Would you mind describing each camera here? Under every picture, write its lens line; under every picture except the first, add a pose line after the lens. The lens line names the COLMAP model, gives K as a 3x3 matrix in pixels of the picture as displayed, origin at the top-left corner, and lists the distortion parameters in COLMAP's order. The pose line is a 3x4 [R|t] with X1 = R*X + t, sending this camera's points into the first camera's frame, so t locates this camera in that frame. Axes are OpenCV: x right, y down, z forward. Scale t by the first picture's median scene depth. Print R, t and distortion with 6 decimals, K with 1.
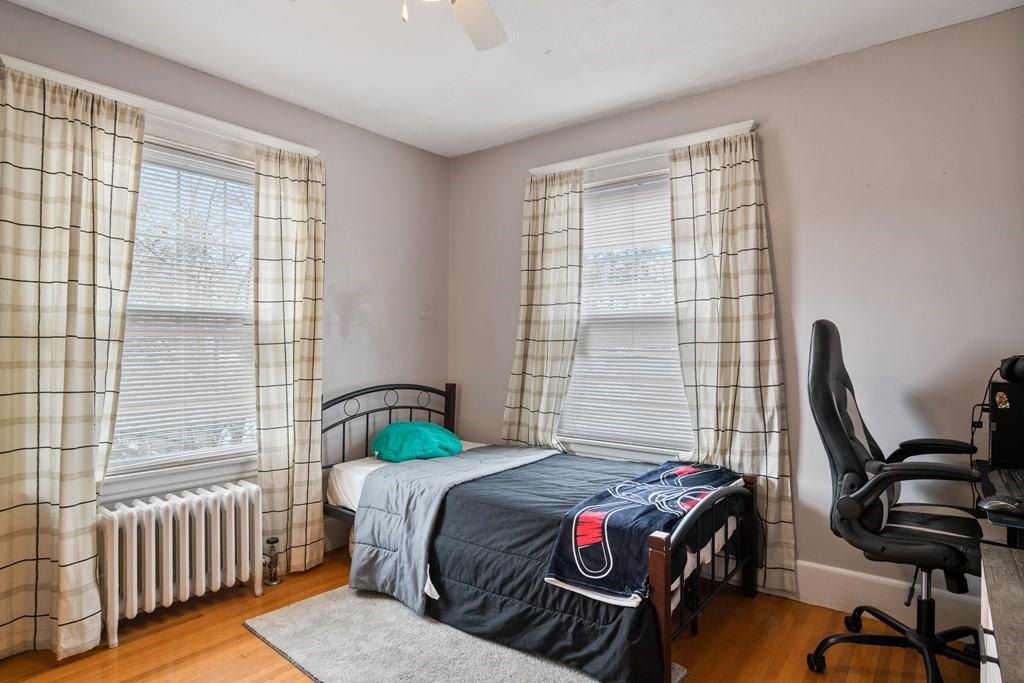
lens RADIAL K [[543.4, 0, 525.3], [0, 543.4, 341.8], [0, 0, 1]] dist [-0.072428, 0.034499]
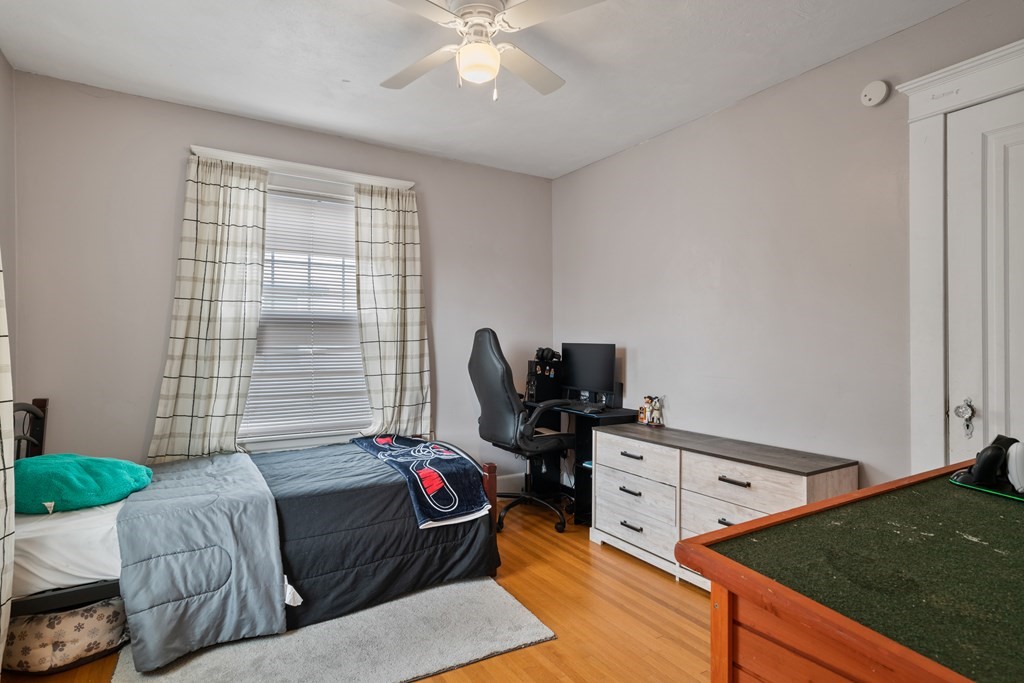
lens RADIAL K [[543.4, 0, 525.3], [0, 543.4, 341.8], [0, 0, 1]] dist [-0.072428, 0.034499]
pose [[0.327979, -0.002169, 0.944682, -0.847810], [-0.004837, 0.999980, 0.003975, -0.004473], [-0.944673, -0.005873, 0.327962, 0.265635]]
